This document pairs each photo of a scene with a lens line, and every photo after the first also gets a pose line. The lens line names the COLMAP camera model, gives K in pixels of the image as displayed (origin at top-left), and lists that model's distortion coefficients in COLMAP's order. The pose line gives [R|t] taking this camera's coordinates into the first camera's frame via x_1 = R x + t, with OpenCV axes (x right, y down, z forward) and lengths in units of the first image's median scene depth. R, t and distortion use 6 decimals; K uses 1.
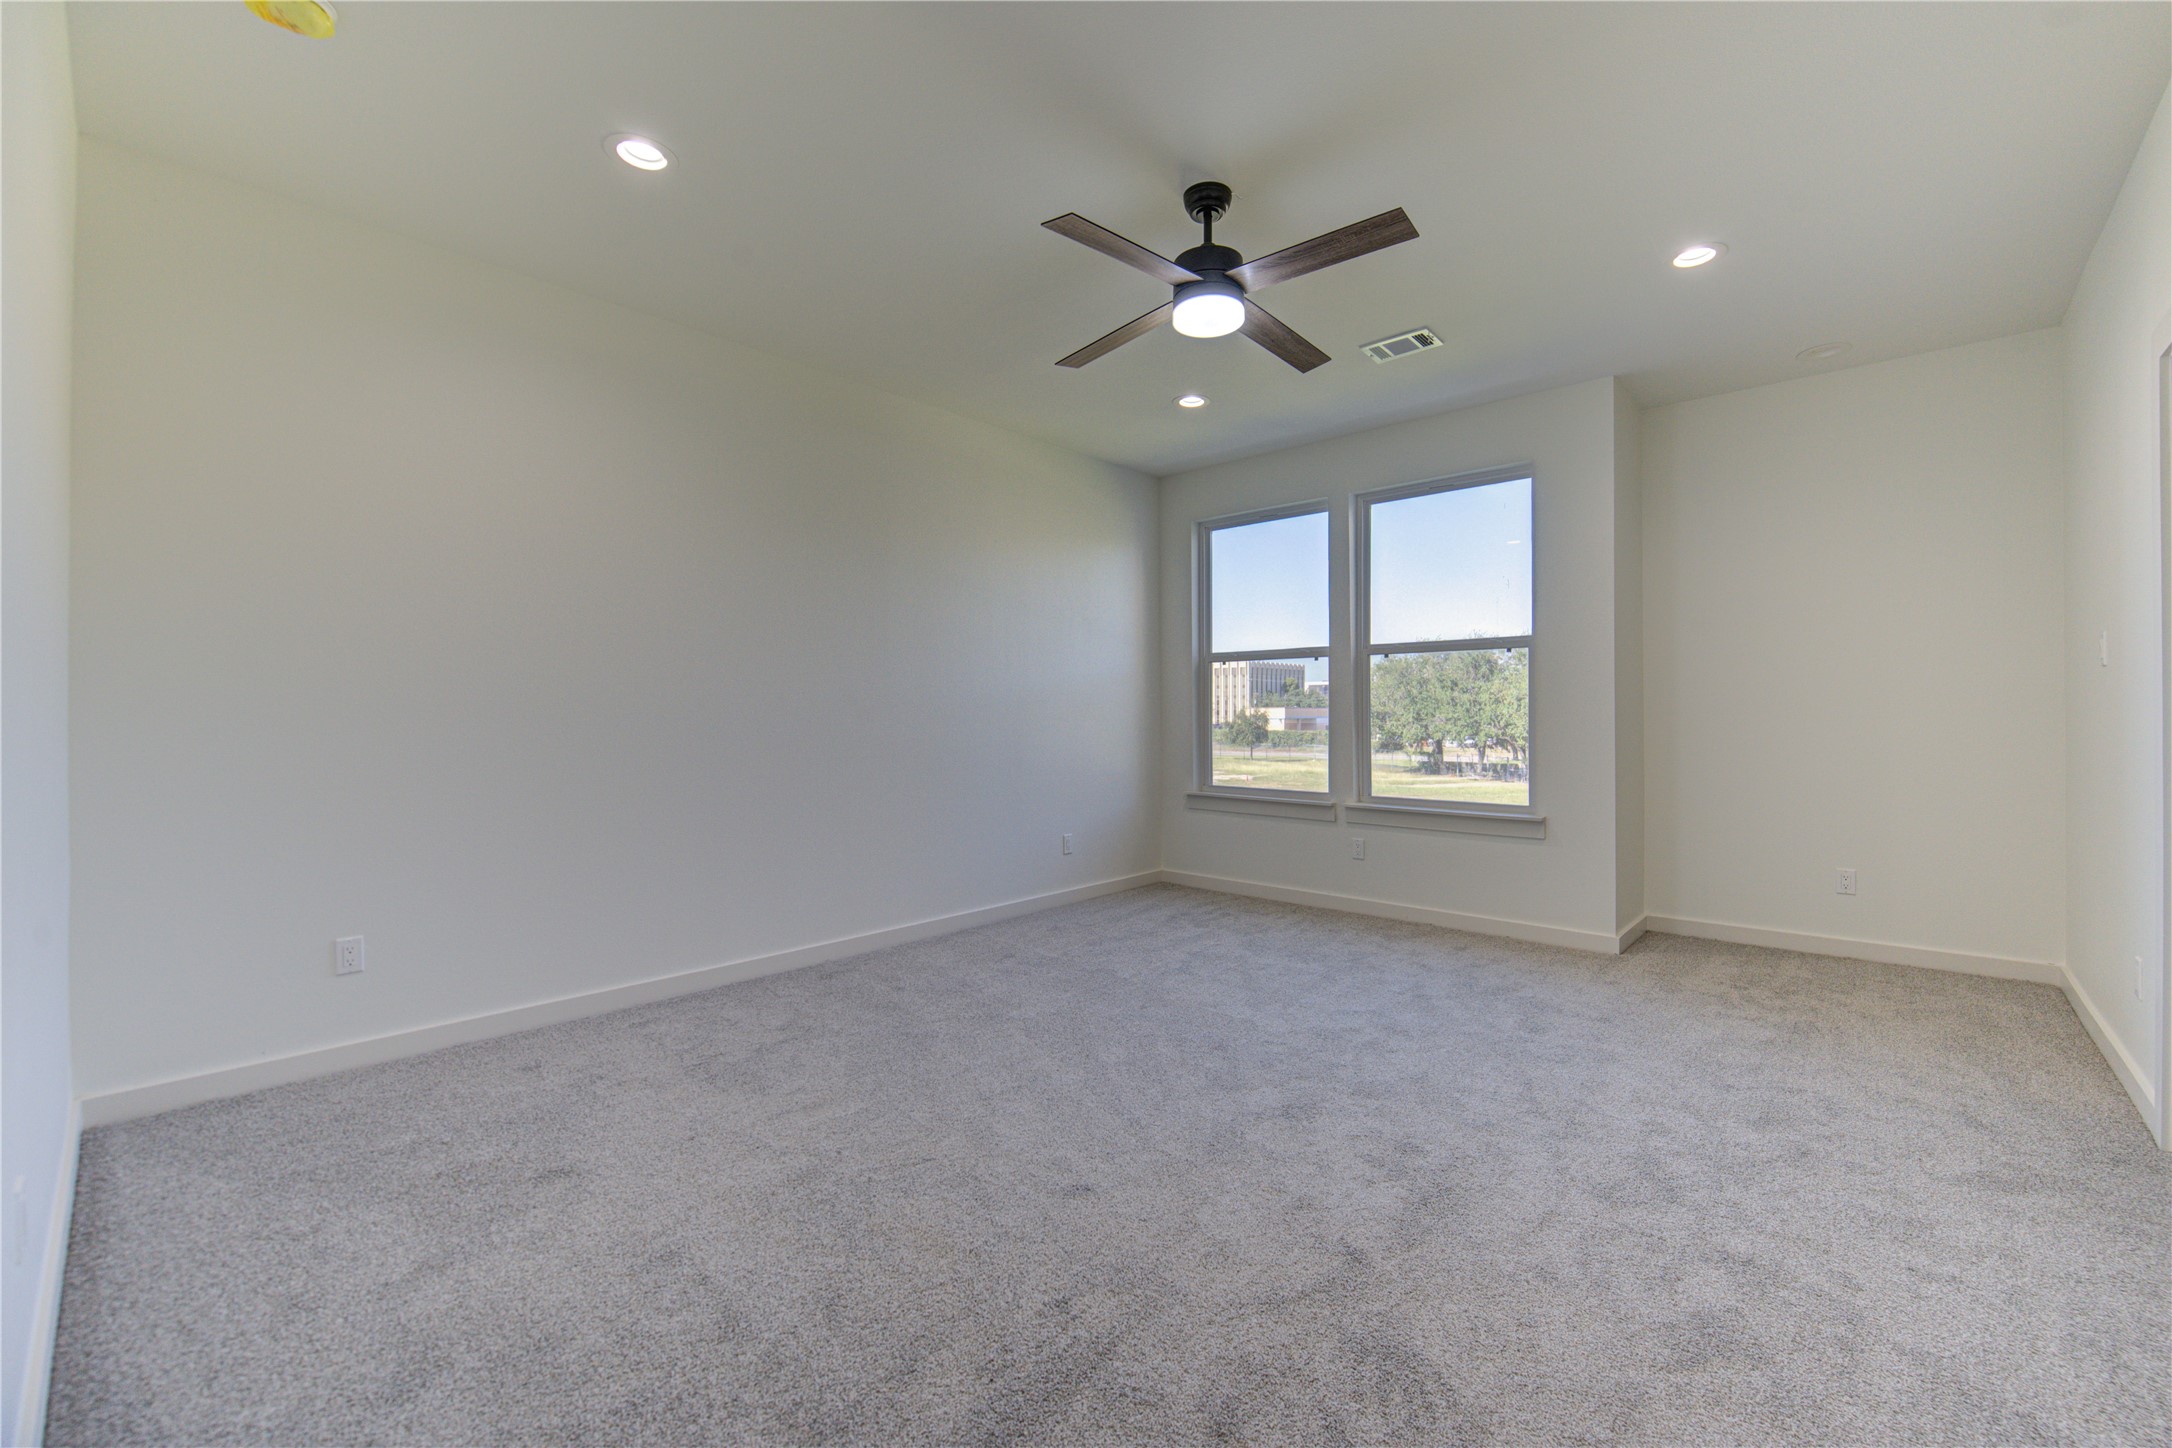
lens RADIAL K [[904.2, 0, 1088.0], [0, 904.2, 700.2], [0, 0, 1]] dist [0.001740, -0.008037]
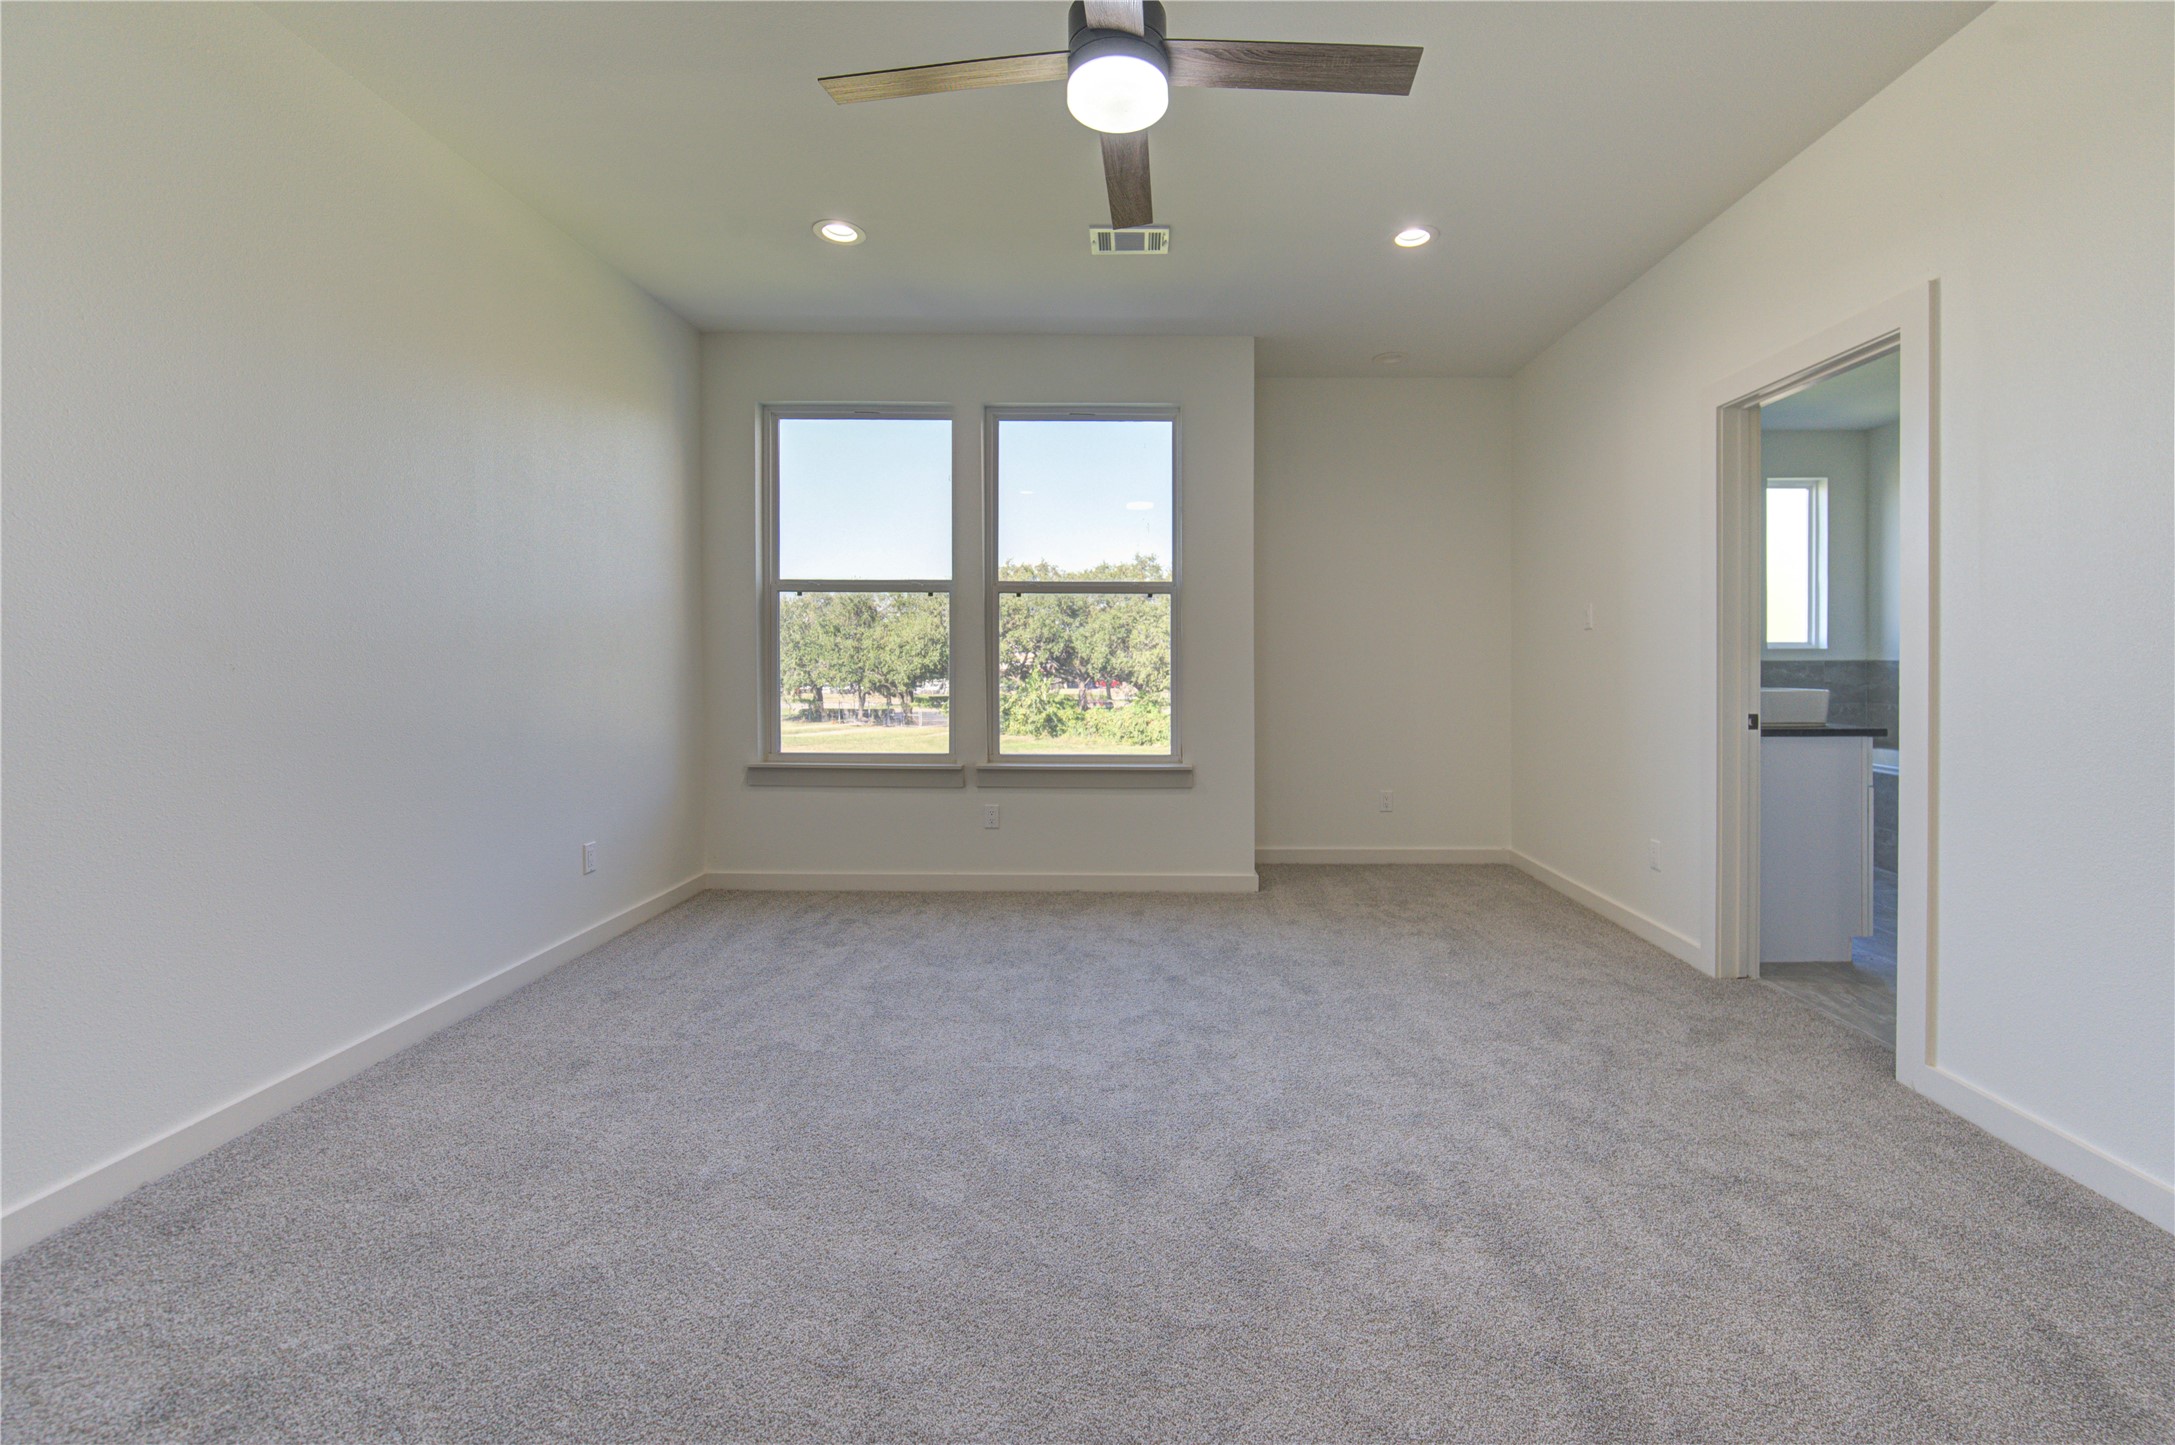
lens RADIAL K [[913.4, 0, 1146.6], [0, 913.4, 663.1], [0, 0, 1]] dist [-0.012824, -0.000690]
pose [[0.728993, 0.003445, 0.684512, -0.247283], [-0.016302, 0.999791, 0.012329, 0.005857], [-0.684327, -0.020147, 0.728897, 0.344707]]
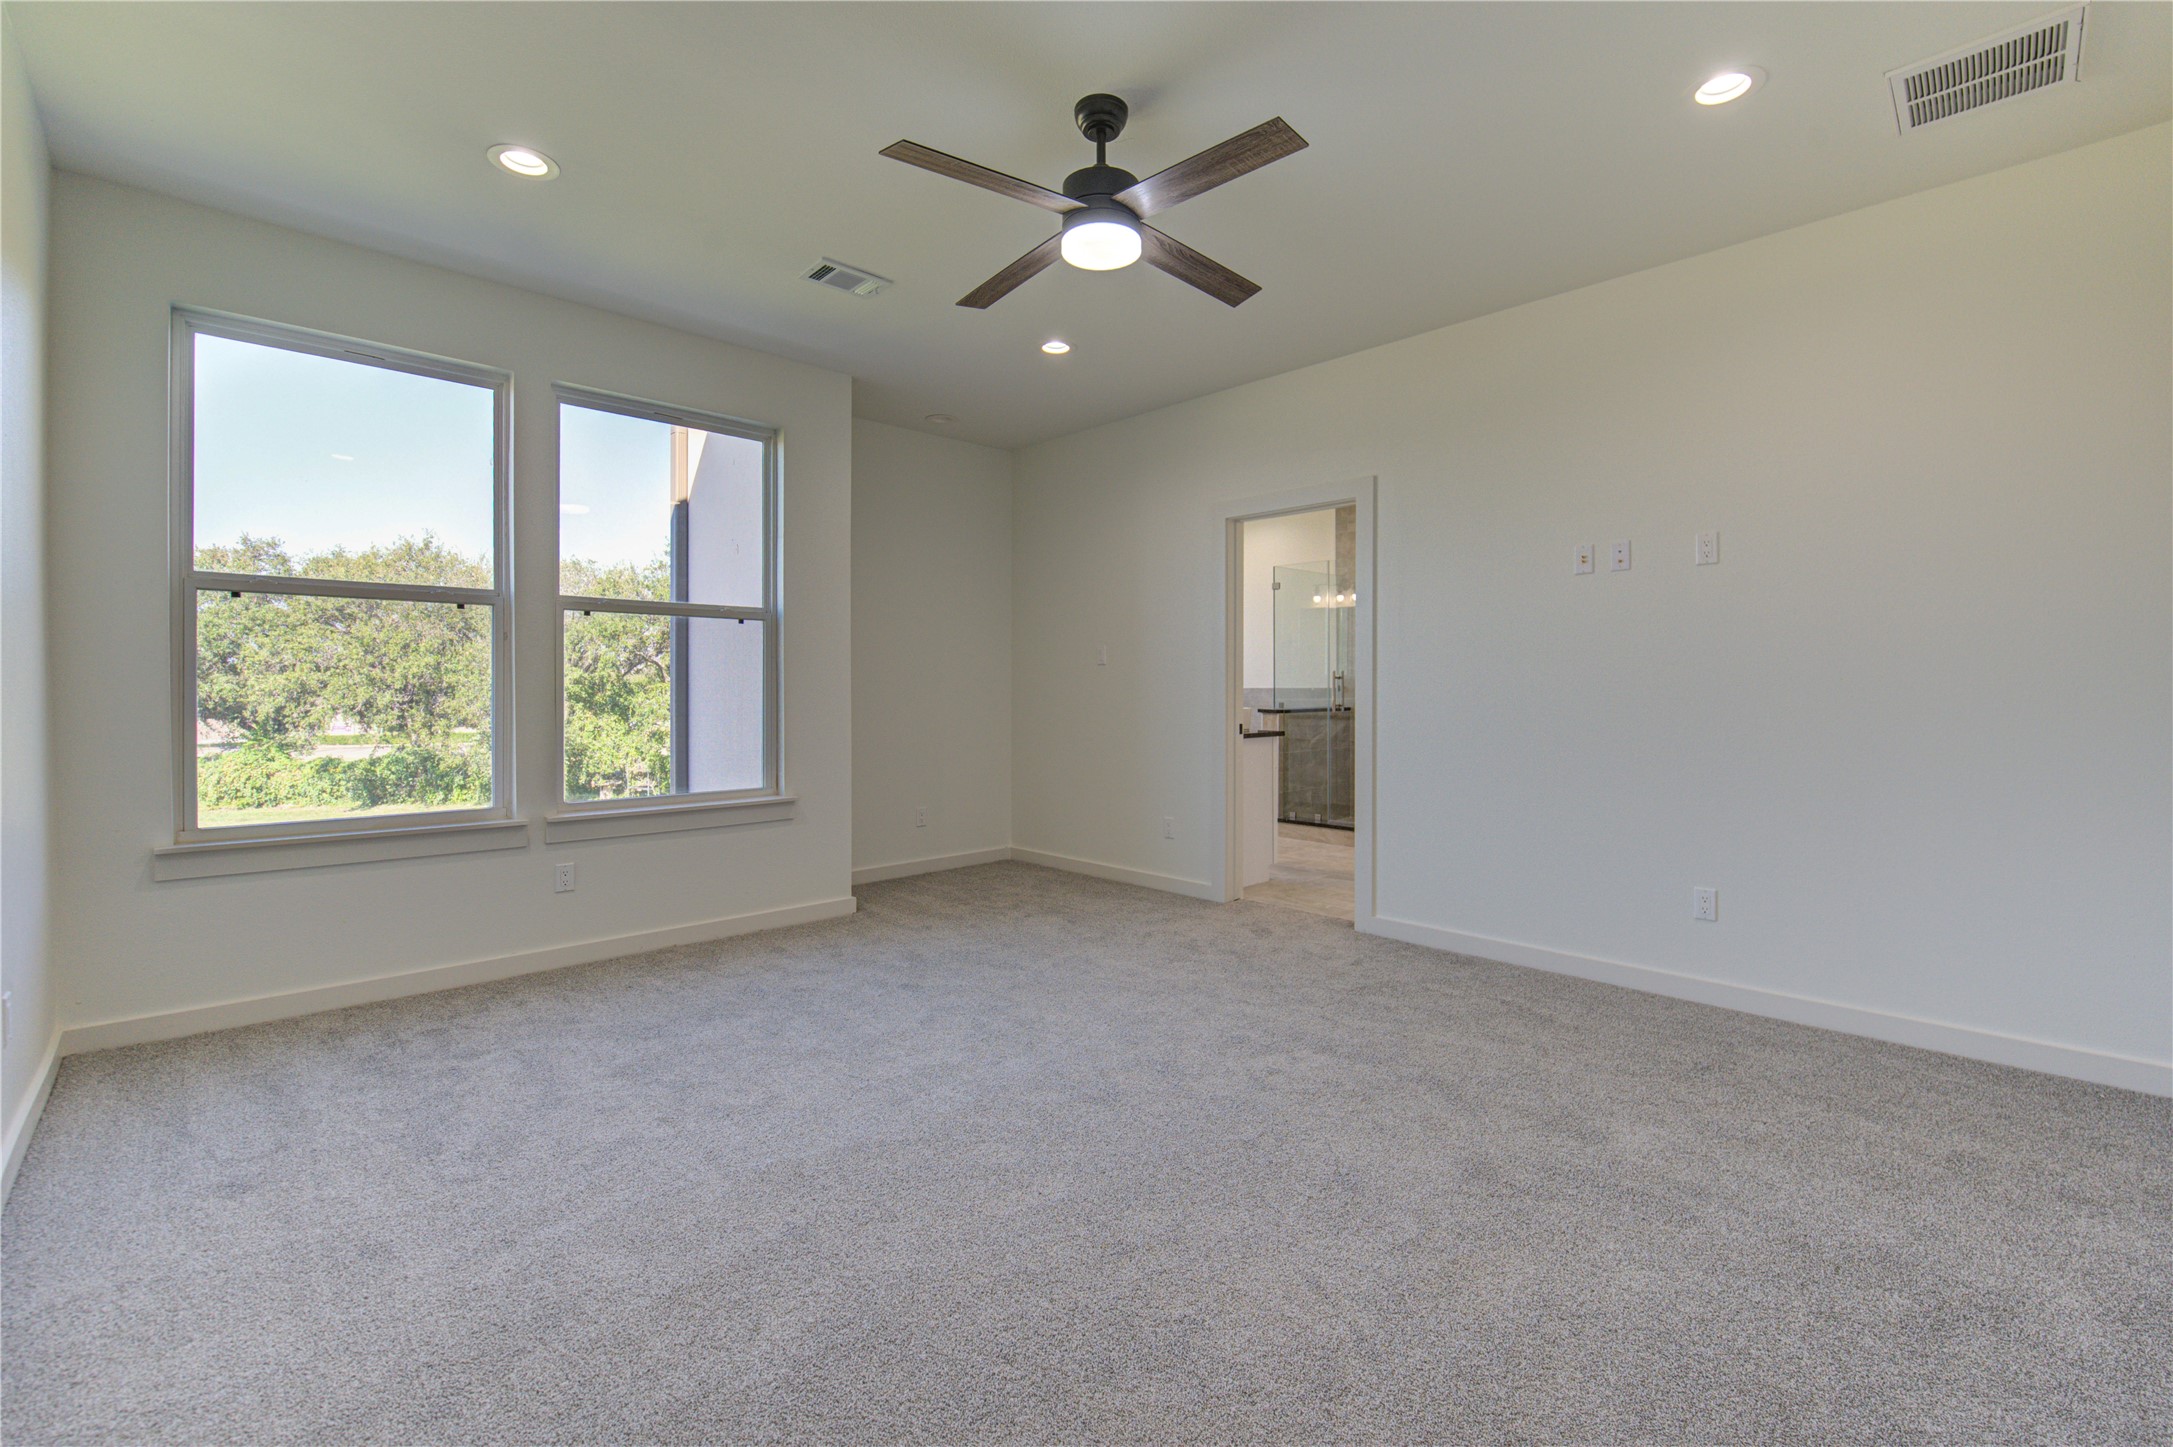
lens RADIAL K [[936.2, 0, 1130.1], [0, 936.2, 719.3], [0, 0, 1]] dist [-0.017053, -0.000449]
pose [[0.014873, -0.022066, 0.999646, -0.561397], [-0.011821, 0.999683, 0.022242, 0.020499], [-0.999820, -0.012148, 0.014607, 0.702007]]
